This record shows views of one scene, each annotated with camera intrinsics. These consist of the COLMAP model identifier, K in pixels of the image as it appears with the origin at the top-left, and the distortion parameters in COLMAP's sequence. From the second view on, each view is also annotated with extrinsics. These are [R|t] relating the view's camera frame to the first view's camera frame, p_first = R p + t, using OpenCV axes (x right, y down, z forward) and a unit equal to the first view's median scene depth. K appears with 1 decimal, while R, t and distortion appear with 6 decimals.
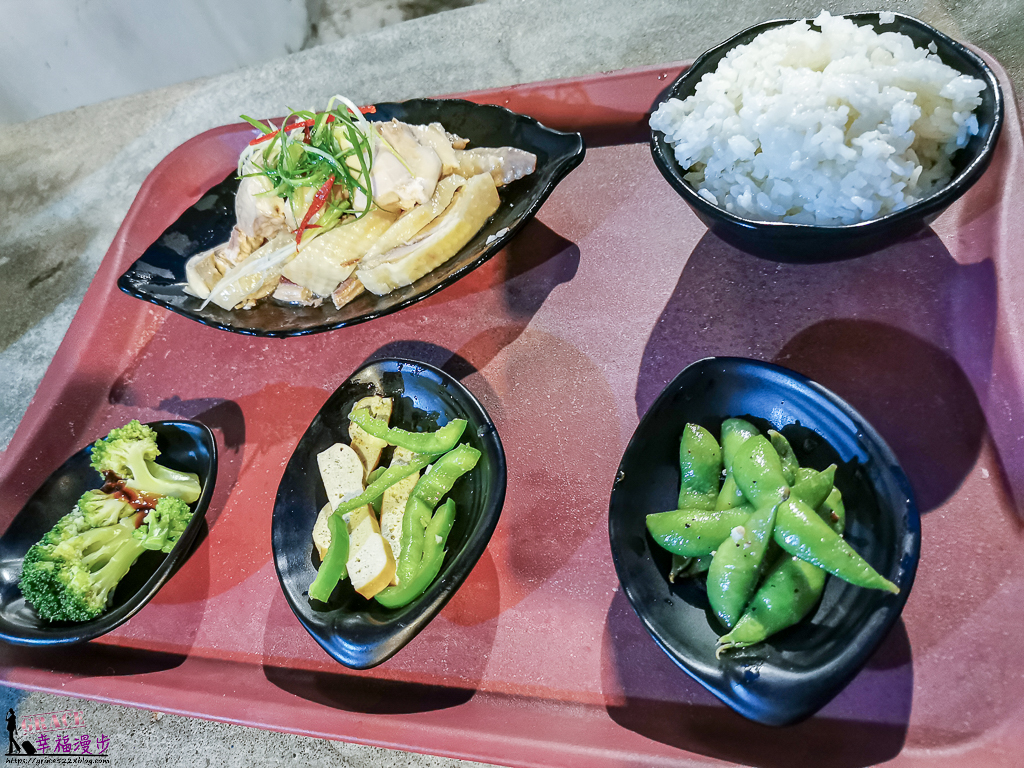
lens RADIAL K [[787.3, 0, 512.0], [0, 787.3, 384.0], [0, 0, 1]] dist [0.006077, 0.001824]
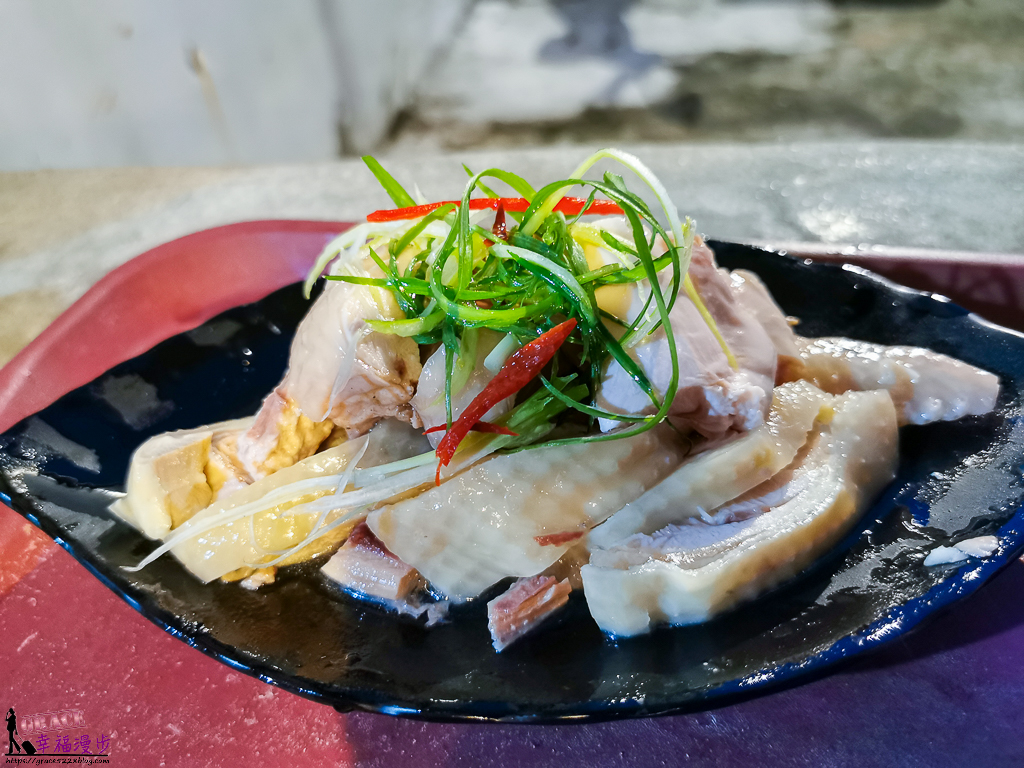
lens RADIAL K [[869.9, 0, 512.0], [0, 869.9, 384.0], [0, 0, 1]] dist [0.000944, -0.097252]
pose [[0.978323, 0.206379, 0.017101, -0.237236], [-0.192800, 0.937862, -0.288519, -0.091763], [-0.075583, 0.278968, 0.957321, 0.543724]]
